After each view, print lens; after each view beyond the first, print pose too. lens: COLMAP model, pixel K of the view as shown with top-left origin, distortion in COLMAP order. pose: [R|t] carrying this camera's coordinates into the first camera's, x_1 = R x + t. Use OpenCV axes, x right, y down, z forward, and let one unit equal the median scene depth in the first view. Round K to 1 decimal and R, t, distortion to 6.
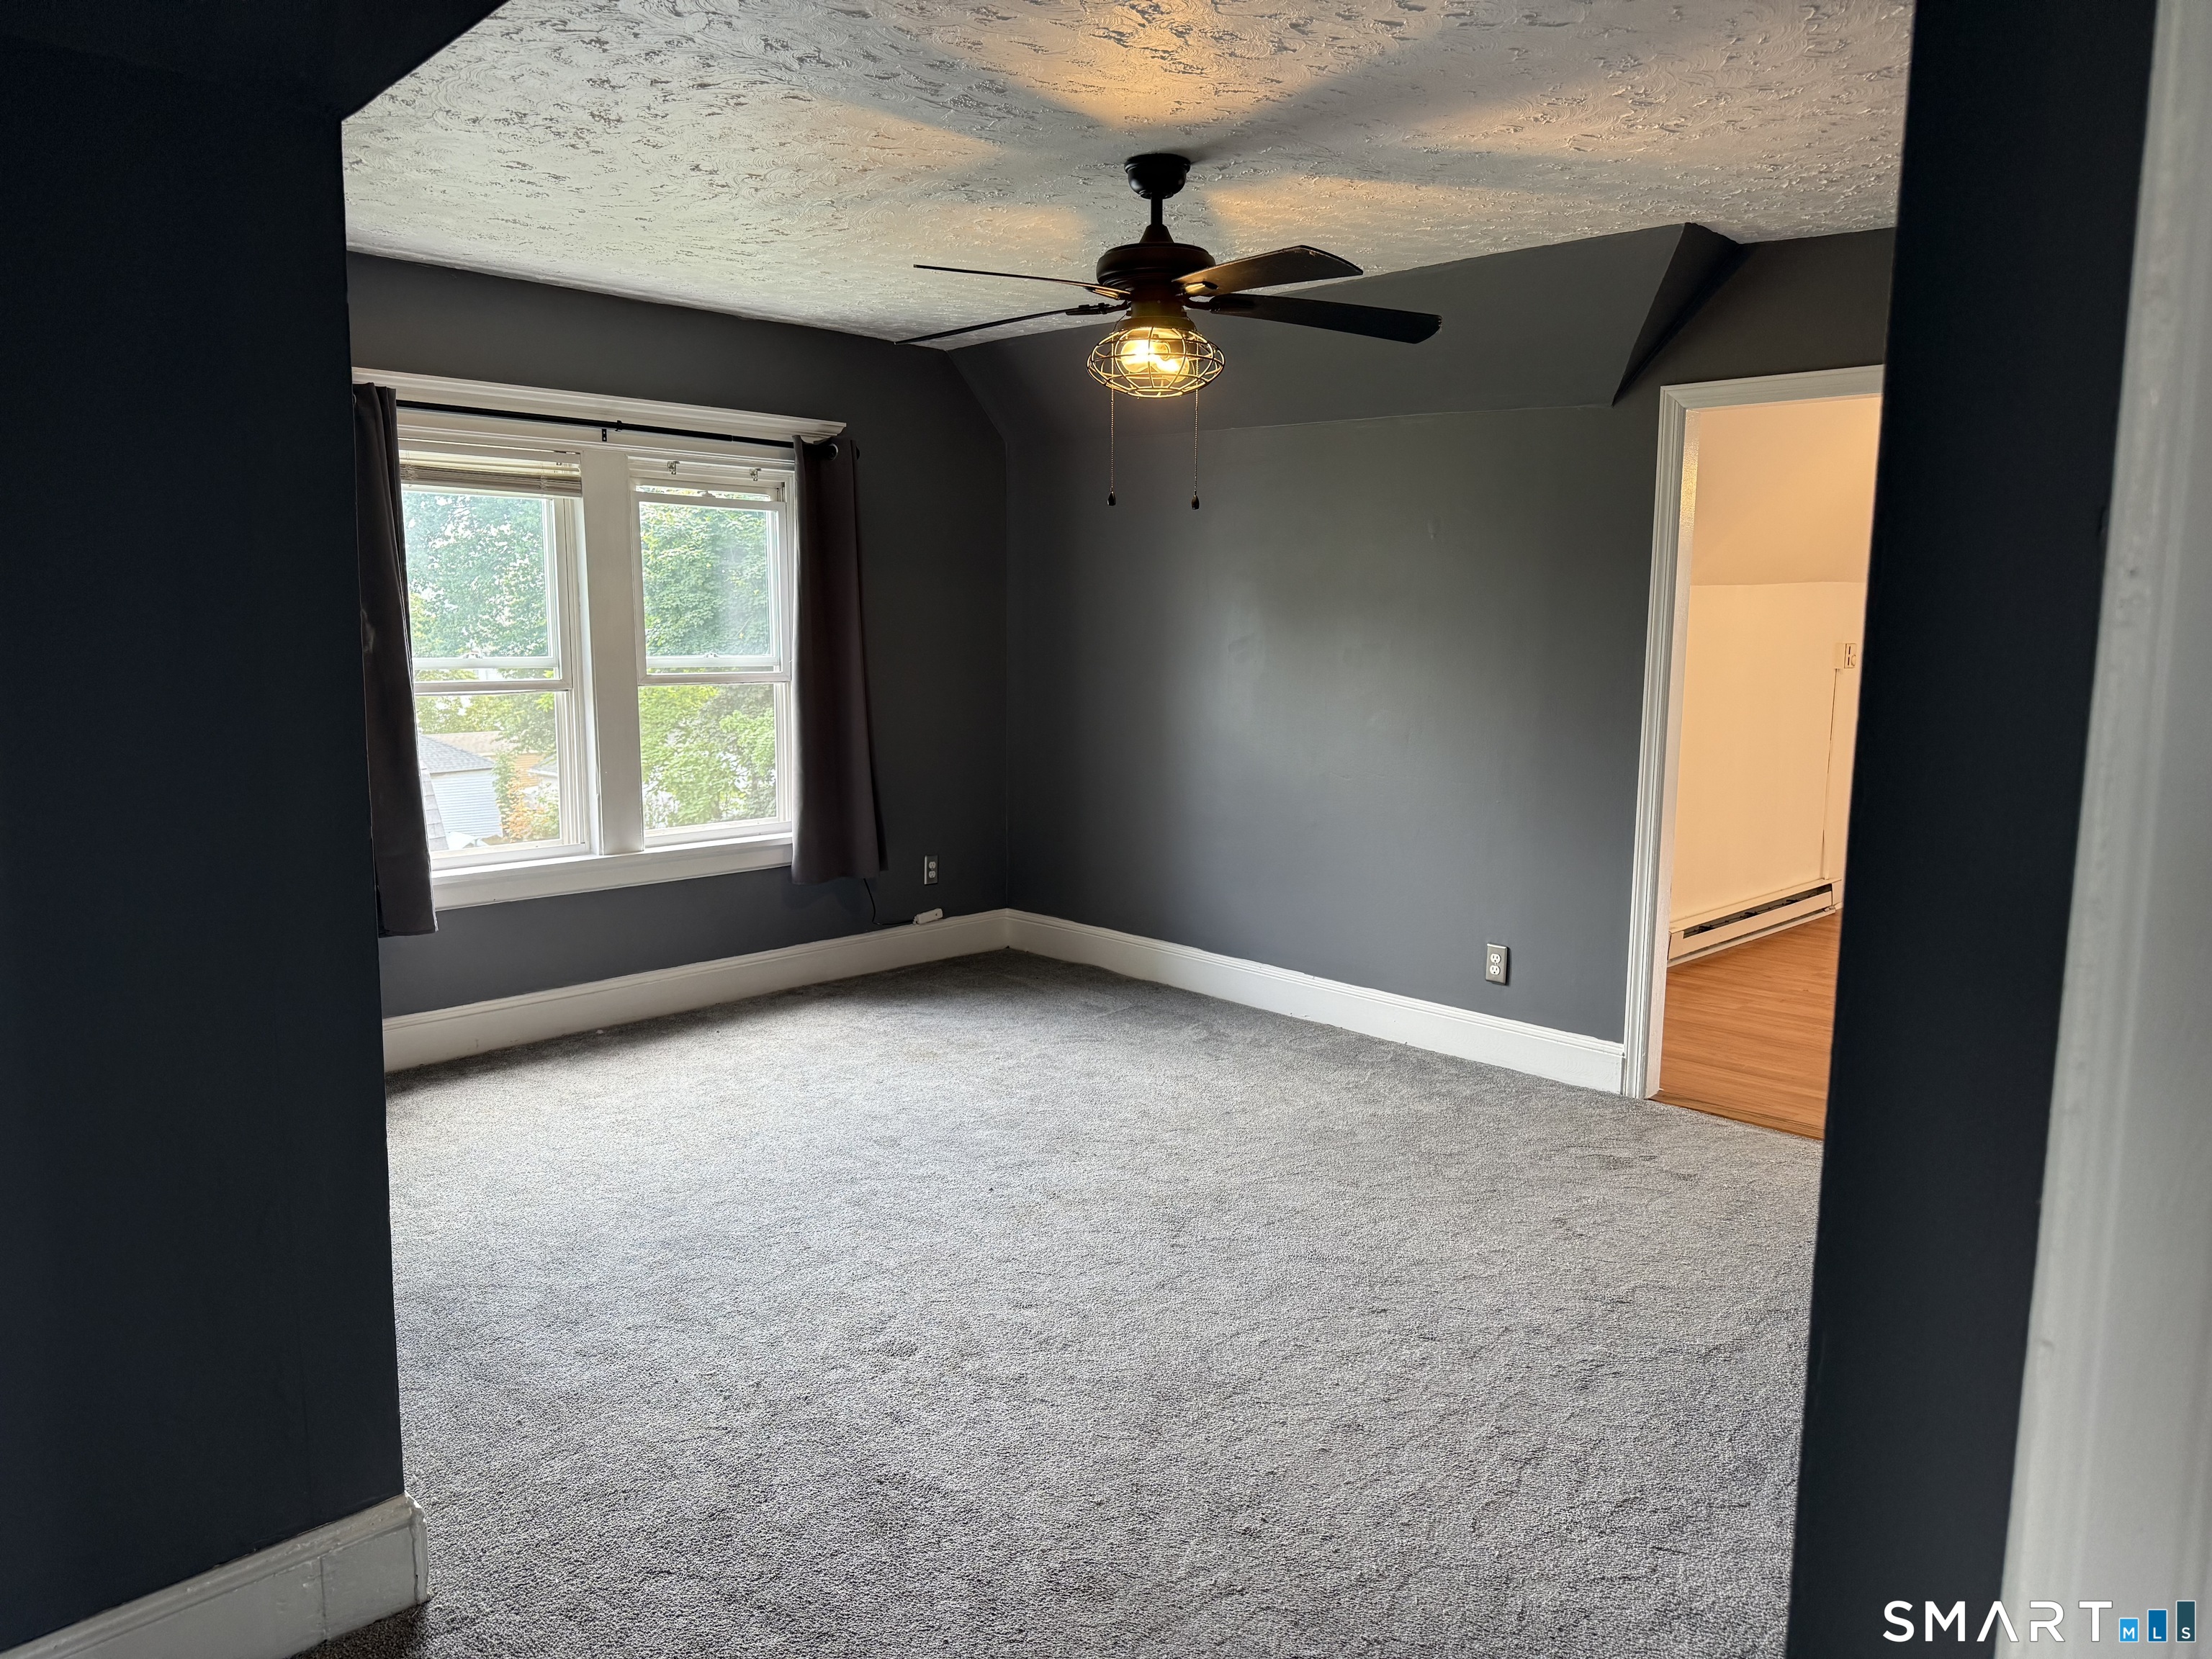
lens RADIAL K [[1532.4, 0, 1115.7], [0, 1532.4, 821.3], [0, 0, 1]] dist [0.081020, -0.121735]
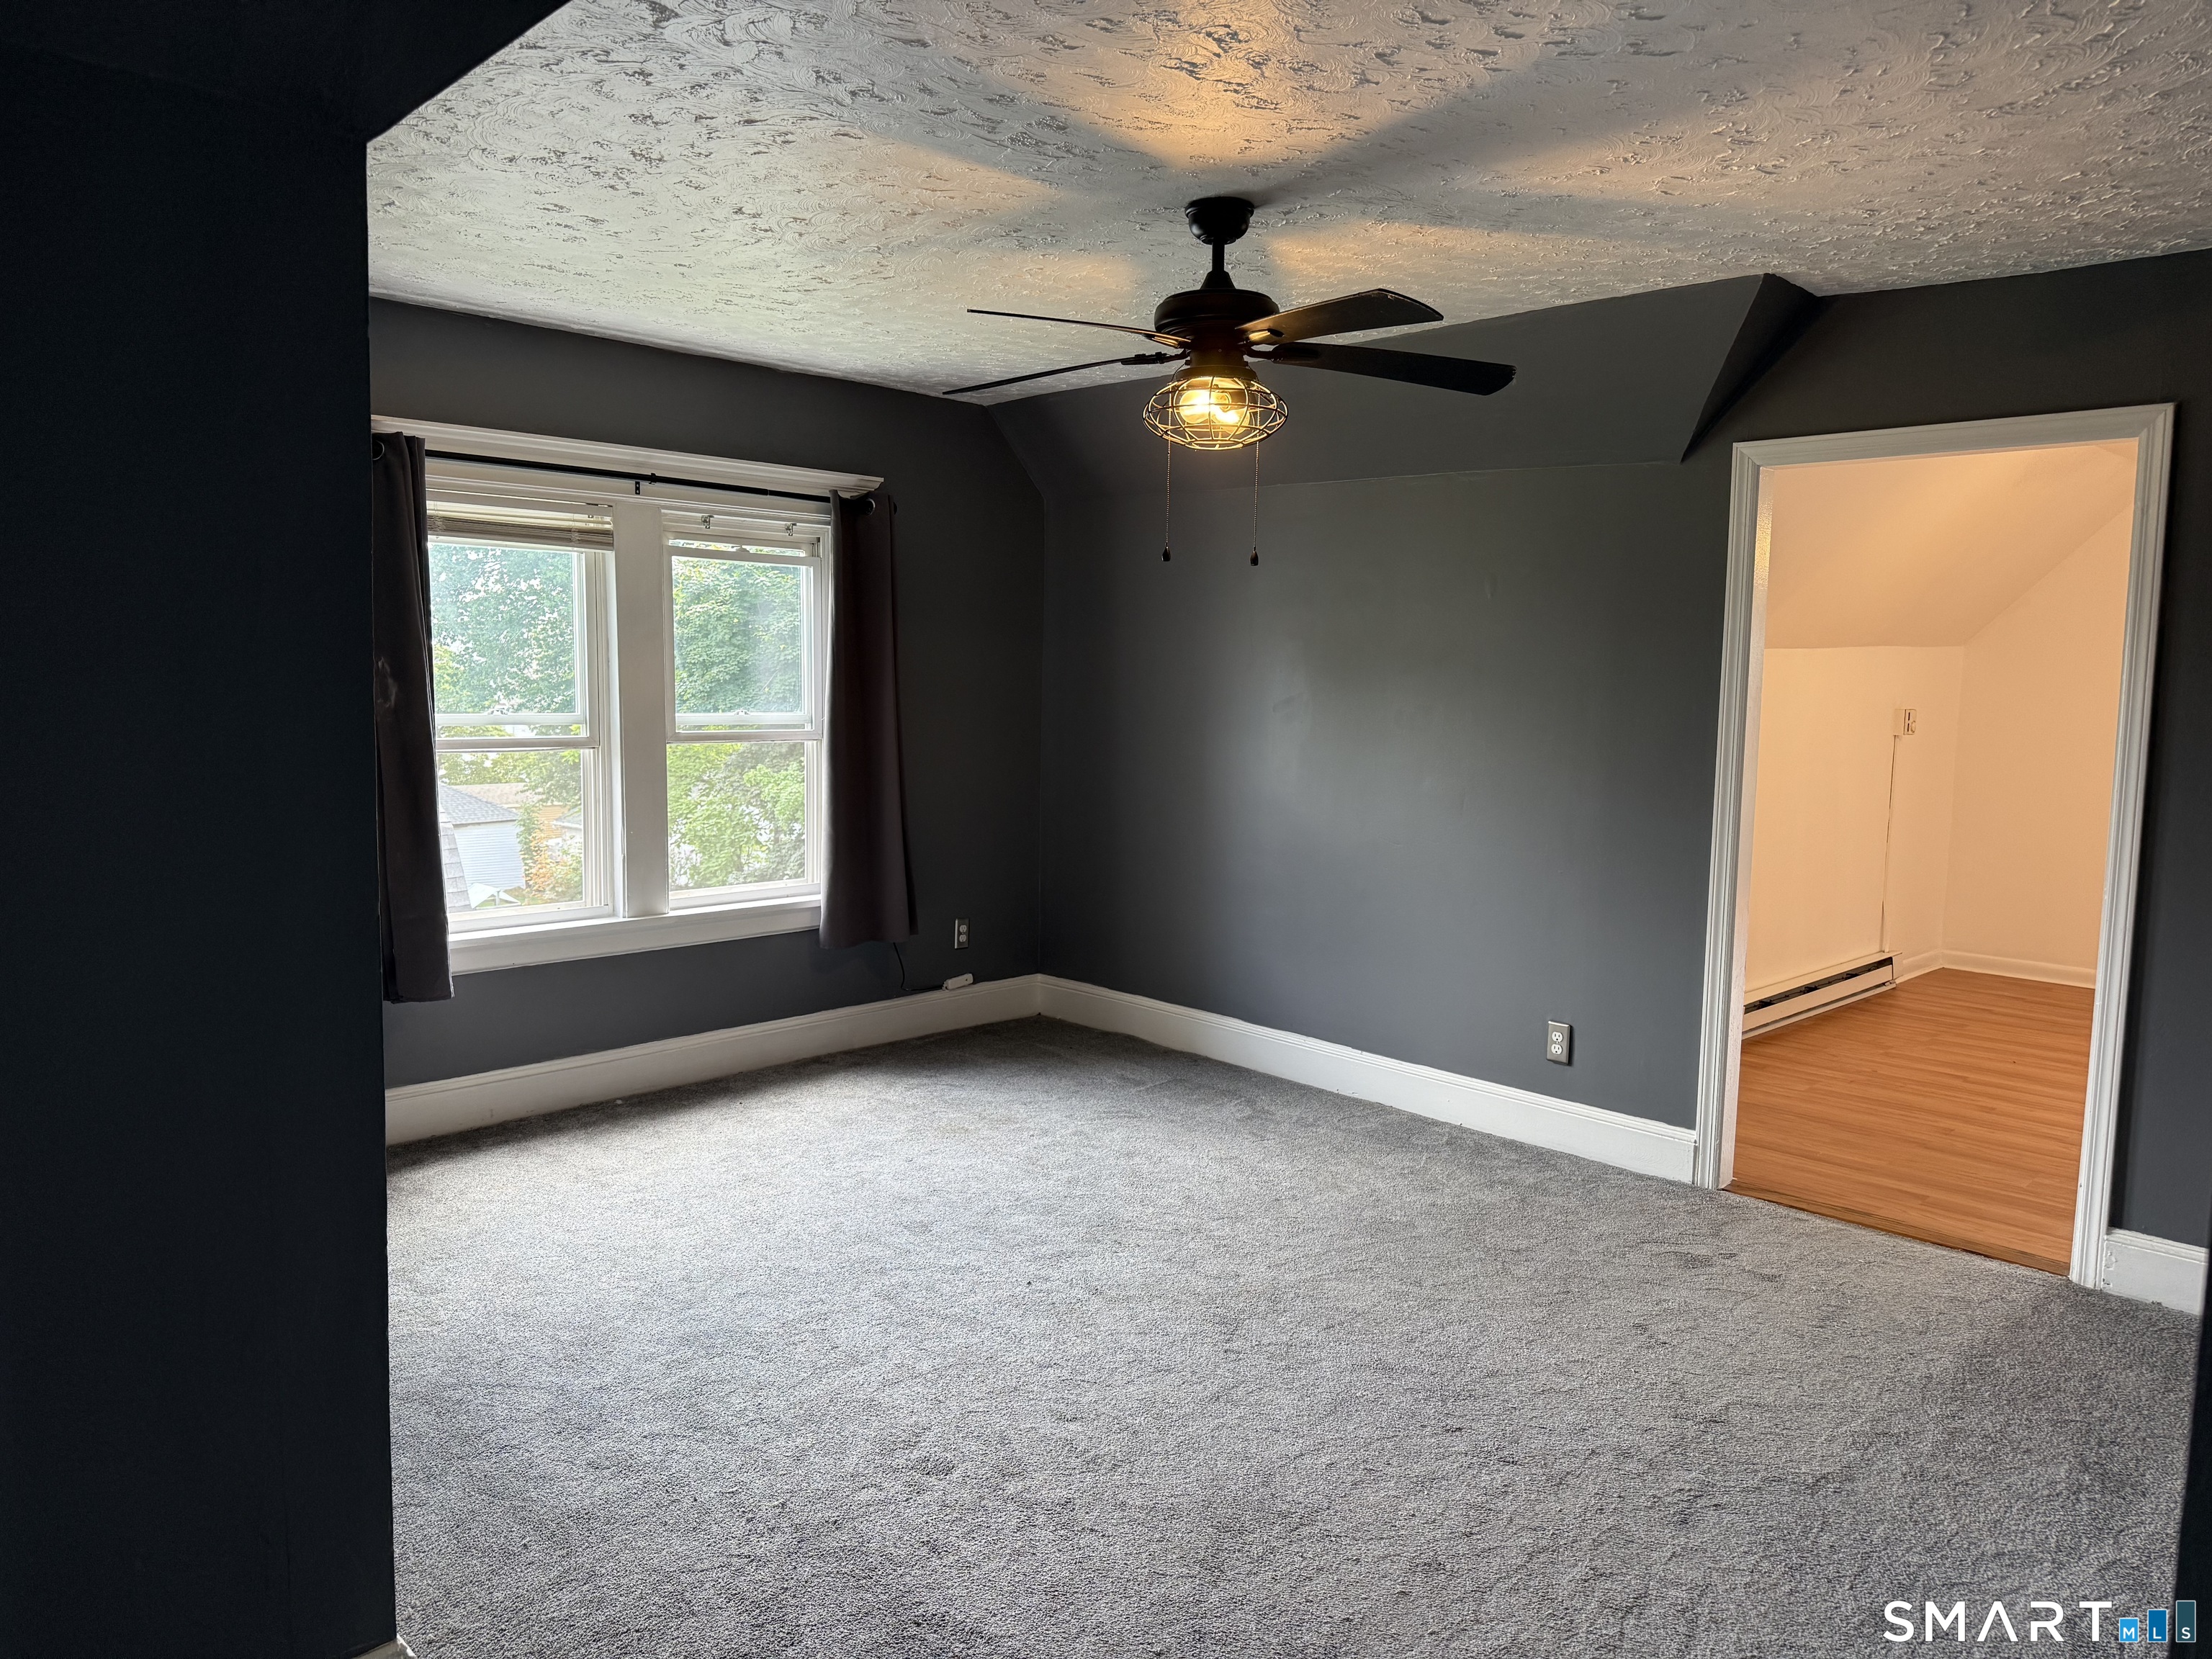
lens RADIAL K [[1532.4, 0, 1115.7], [0, 1532.4, 821.3], [0, 0, 1]] dist [0.081020, -0.121735]
pose [[0.999871, 0.009023, -0.013282, -0.018944], [-0.009504, 0.999286, -0.036557, -0.008768], [0.012943, 0.036679, 0.999243, 0.050667]]
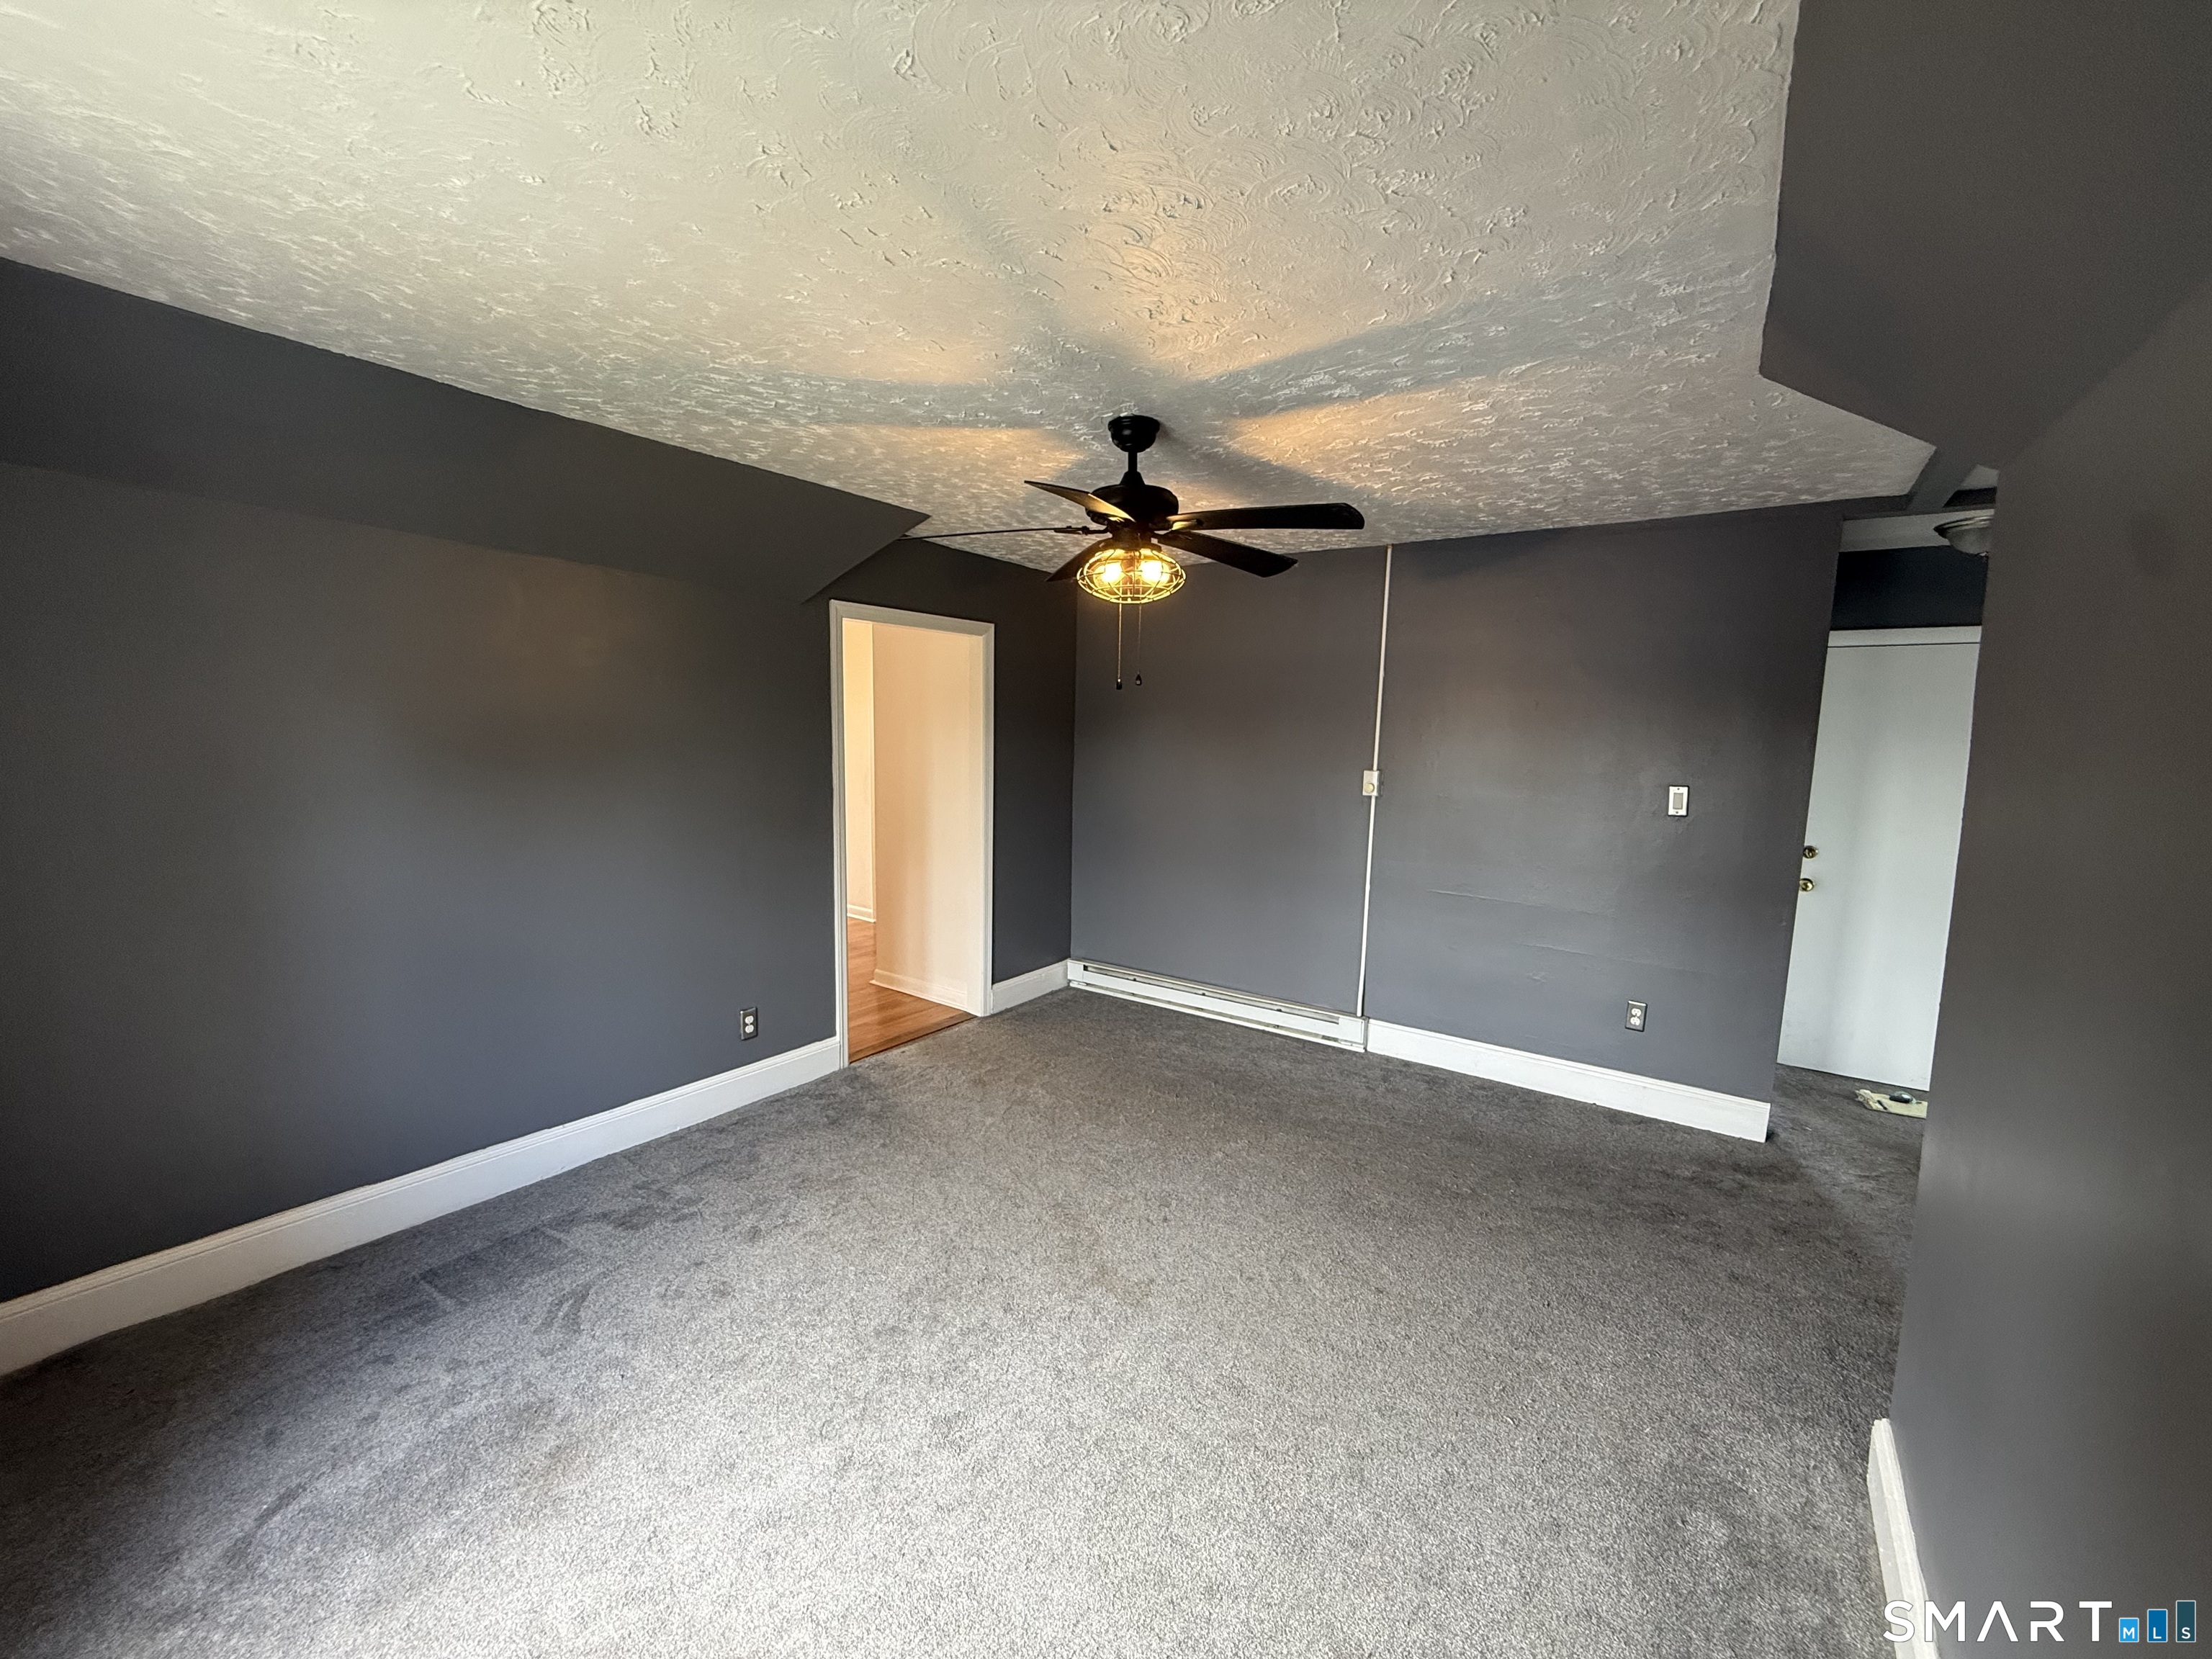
lens RADIAL K [[876.6, 0, 1106.0], [0, 876.6, 829.5], [0, 0, 1]] dist [0.000865, -0.000039]
pose [[-0.154649, -0.123958, 0.980162, -0.651869], [0.113083, 0.983357, 0.142204, -0.180067], [-0.981476, 0.132832, -0.138057, 1.057265]]
